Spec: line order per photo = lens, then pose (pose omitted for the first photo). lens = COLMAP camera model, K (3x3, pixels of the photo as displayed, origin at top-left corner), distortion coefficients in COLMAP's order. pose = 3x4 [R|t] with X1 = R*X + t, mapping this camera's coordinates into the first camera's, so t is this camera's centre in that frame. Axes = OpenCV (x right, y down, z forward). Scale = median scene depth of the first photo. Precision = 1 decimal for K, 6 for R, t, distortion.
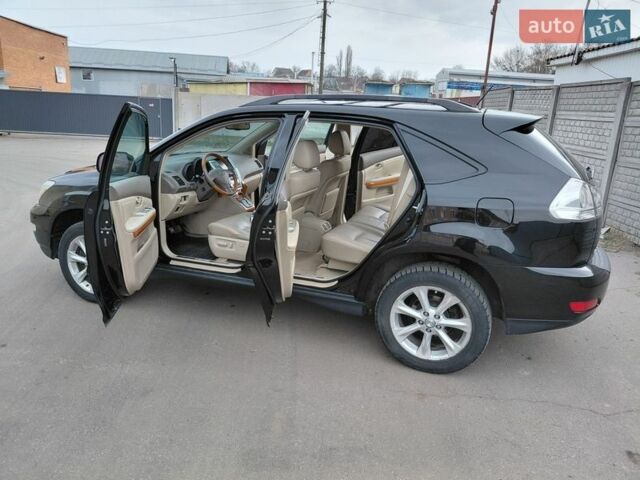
lens RADIAL K [[478.3, 0, 319.2], [0, 478.3, 245.0], [0, 0, 1]] dist [0.006003, -0.022563]
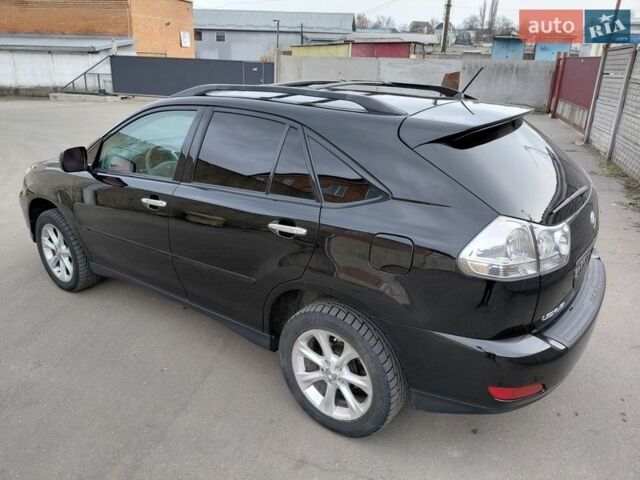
lens RADIAL K [[478.3, 0, 315.4], [0, 478.3, 240.4], [0, 0, 1]] dist [0.006003, -0.022563]
pose [[0.962292, 0.078702, -0.260386, 0.170560], [-0.059450, 0.994938, 0.081018, -0.054846], [0.265444, -0.062483, 0.962100, 0.094910]]
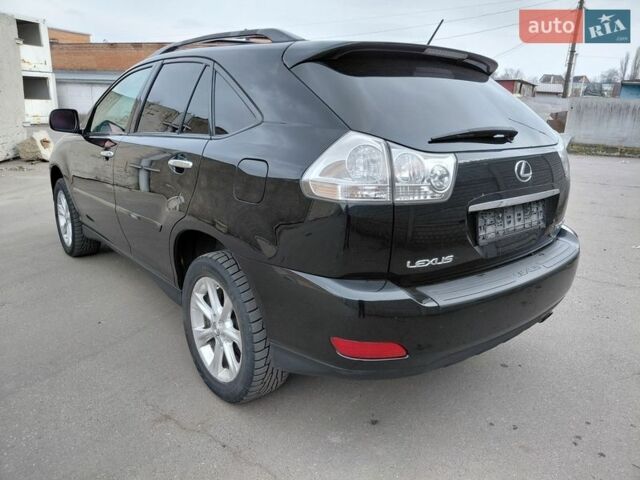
lens RADIAL K [[478.3, 0, 320.9], [0, 478.3, 240.6], [0, 0, 1]] dist [0.006003, -0.022563]
pose [[0.872519, 0.131609, -0.470520, 0.300935], [-0.144487, 0.989467, 0.008830, -0.001165], [0.466727, 0.060280, 0.882345, 0.174917]]
